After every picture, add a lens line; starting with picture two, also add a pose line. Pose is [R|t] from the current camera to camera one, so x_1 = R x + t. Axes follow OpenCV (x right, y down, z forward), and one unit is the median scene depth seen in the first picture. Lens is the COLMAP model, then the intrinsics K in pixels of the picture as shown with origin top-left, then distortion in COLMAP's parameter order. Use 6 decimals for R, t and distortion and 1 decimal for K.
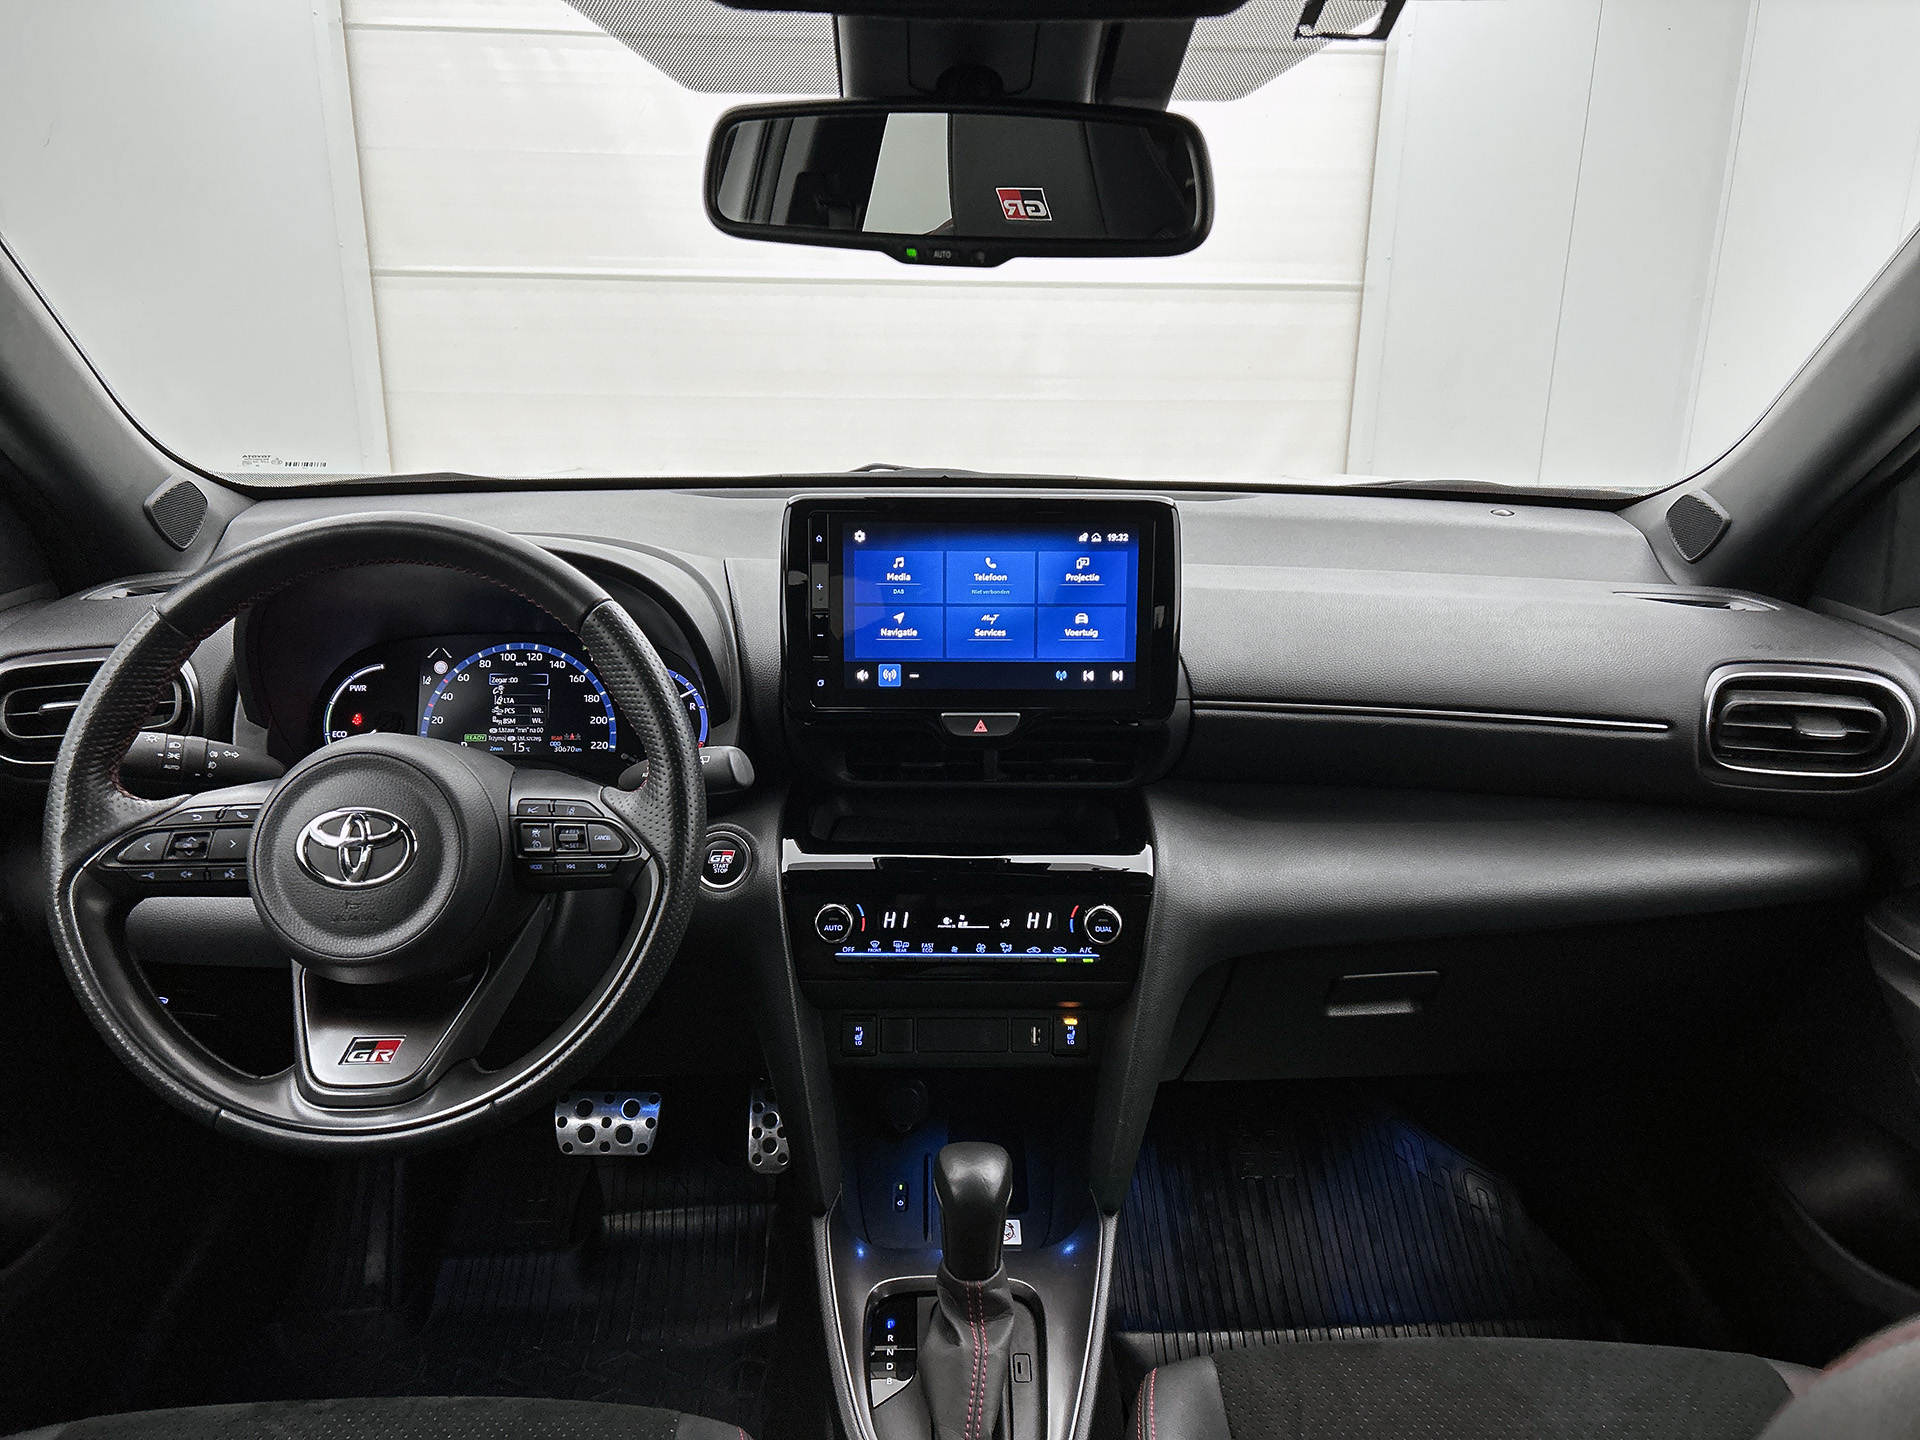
lens RADIAL K [[1440.5, 0, 960.0], [0, 1440.5, 720.0], [0, 0, 1]] dist [0.055216, -0.004115]
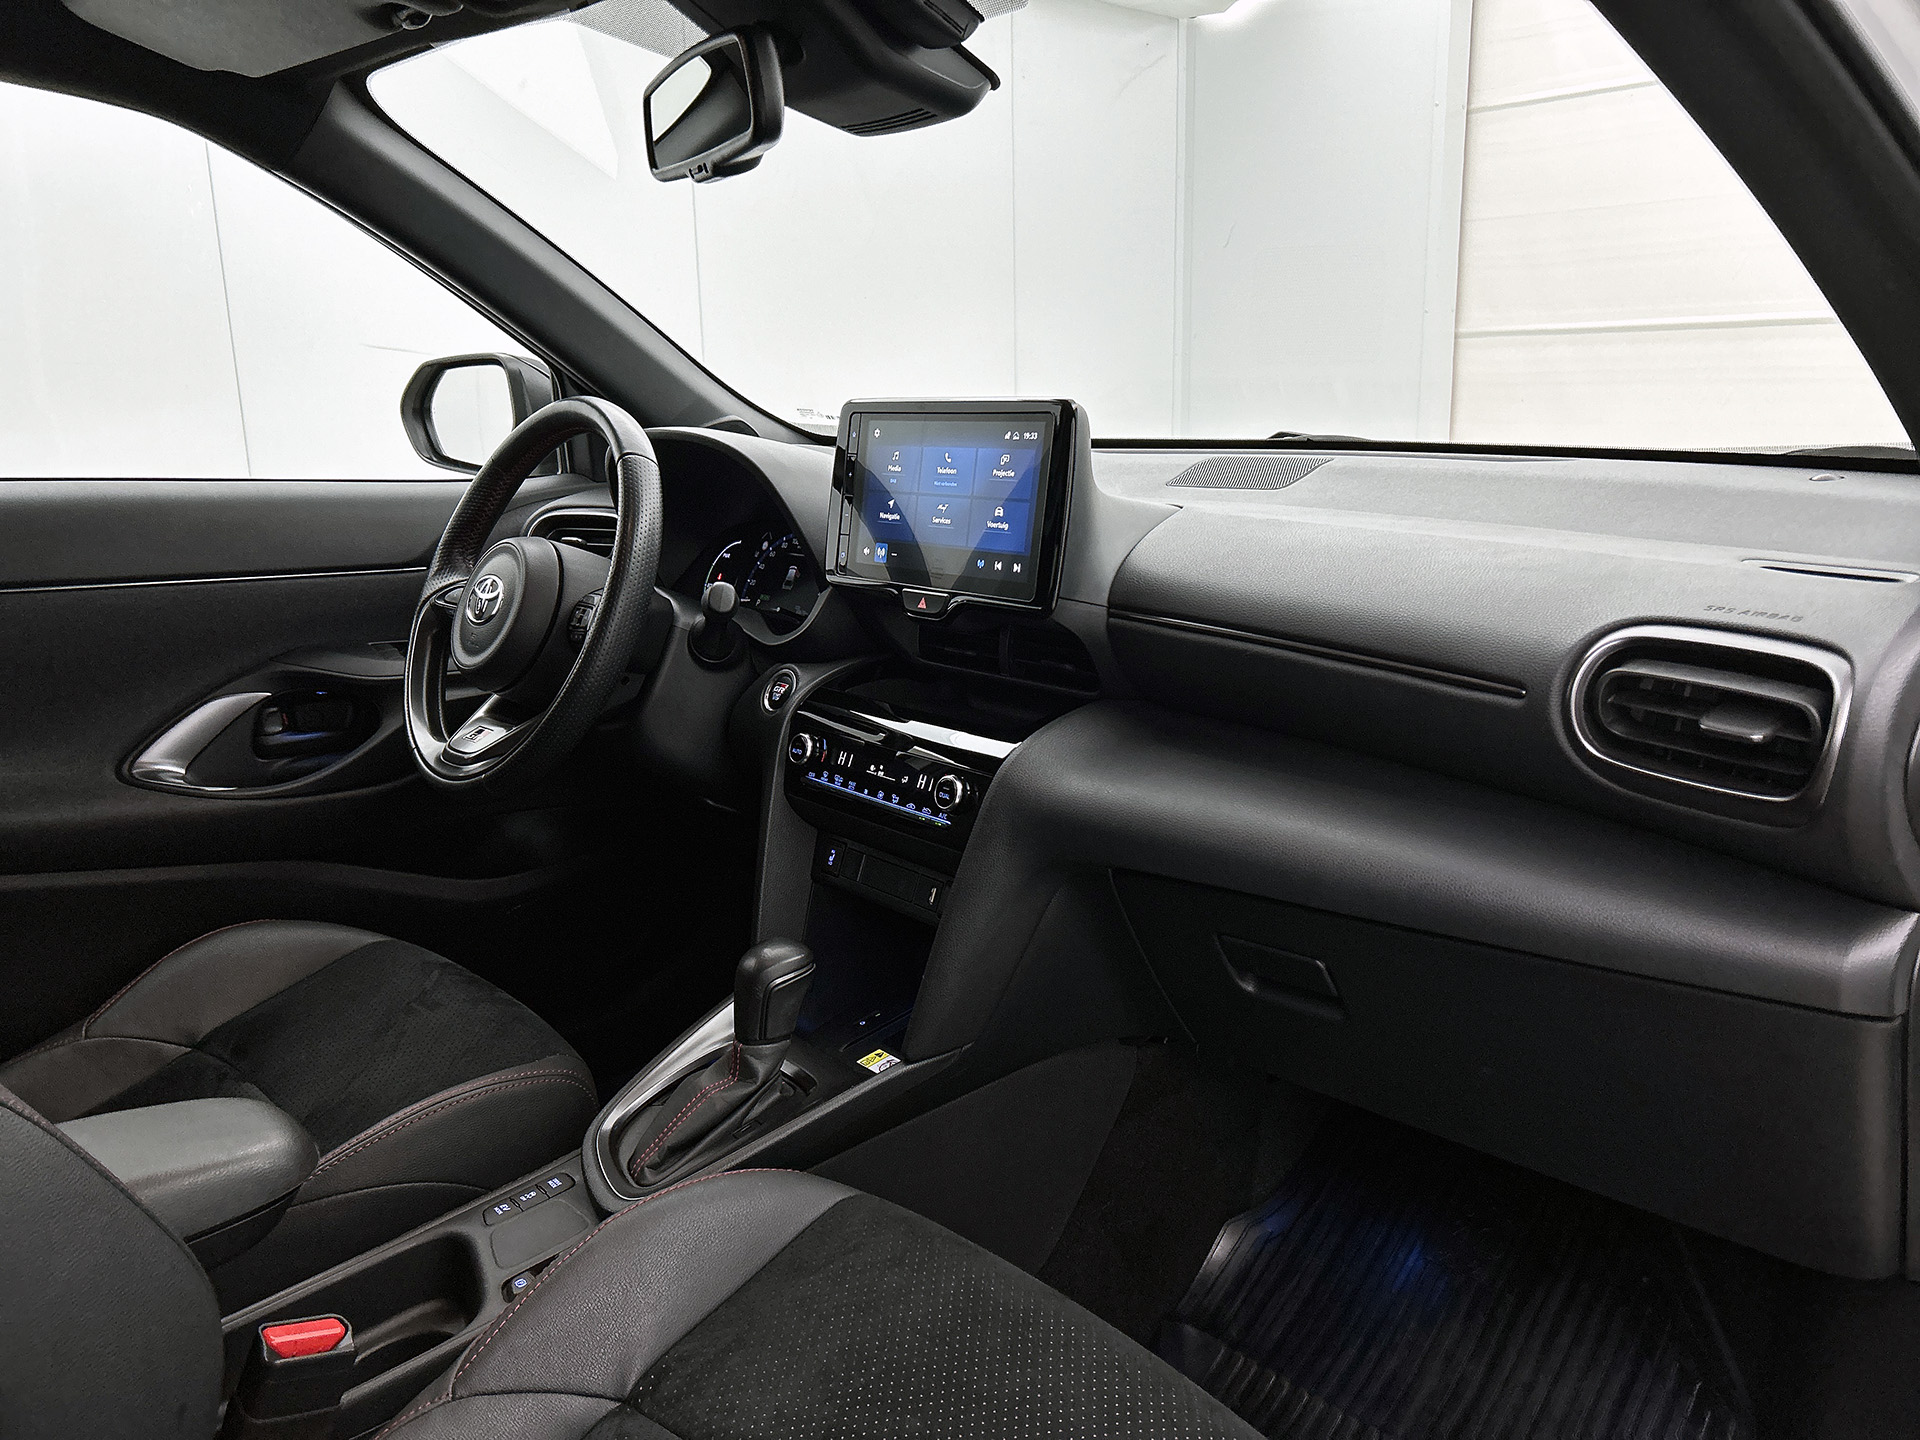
lens RADIAL K [[1453.8, 0, 960.0], [0, 1453.8, 720.0], [0, 0, 1]] dist [0.005072, -0.001802]
pose [[0.640642, 0.147472, -0.753545, 0.812709], [-0.195895, 0.980298, 0.025305, 0.053739], [0.742431, 0.131404, 0.656909, 0.262073]]
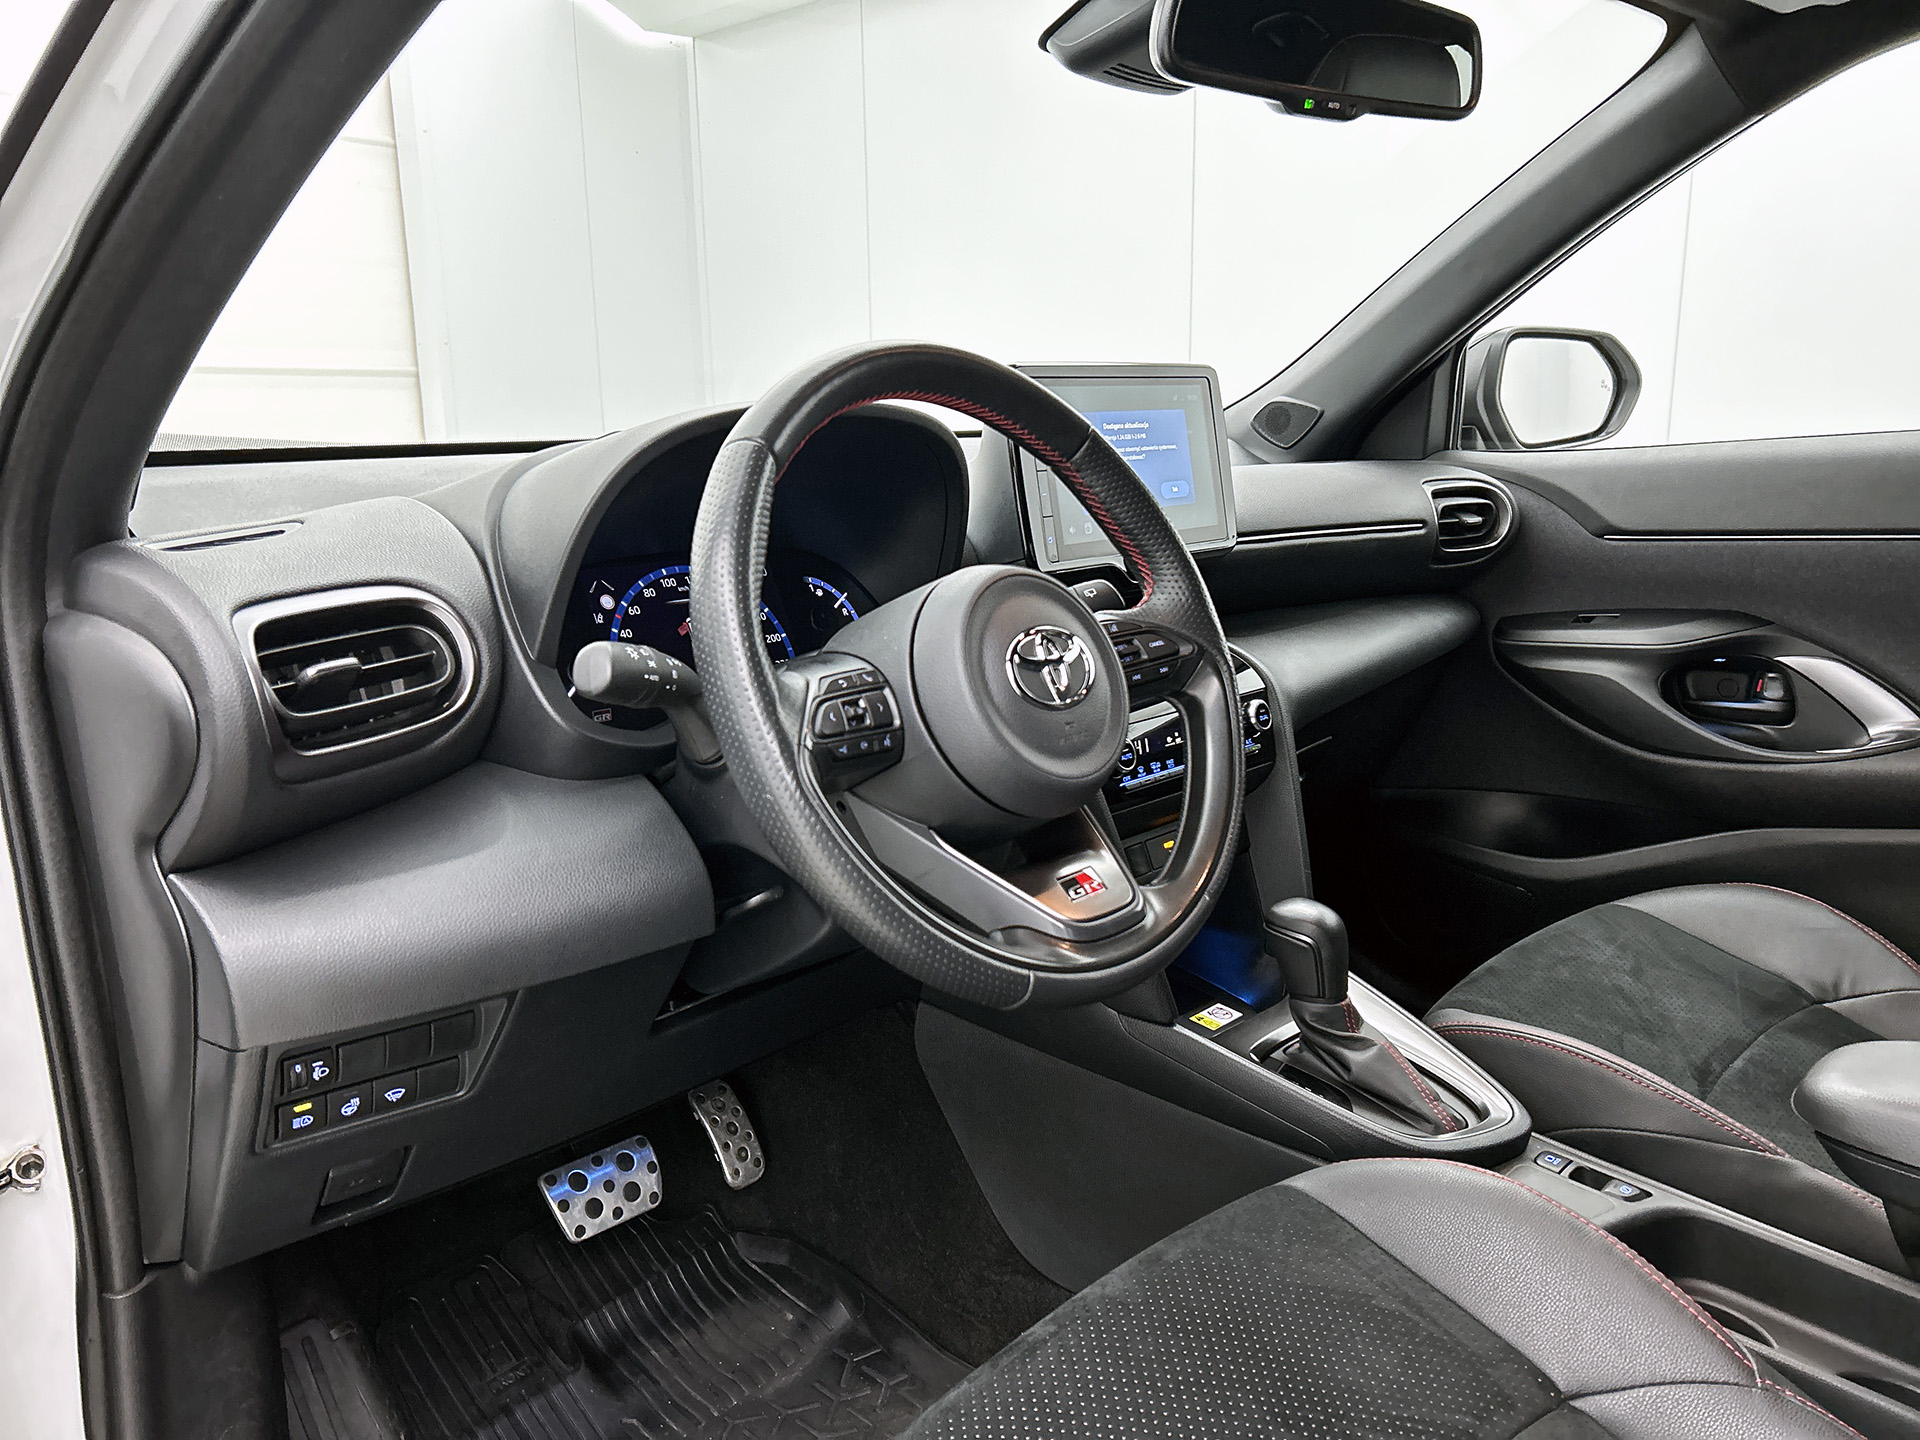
lens RADIAL K [[1440.5, 0, 960.0], [0, 1440.5, 720.0], [0, 0, 1]] dist [0.055216, -0.004115]
pose [[0.708848, -0.171986, 0.684072, -0.799636], [0.232444, 0.972603, 0.003663, 0.074726], [-0.665961, 0.156412, 0.729405, 0.264297]]
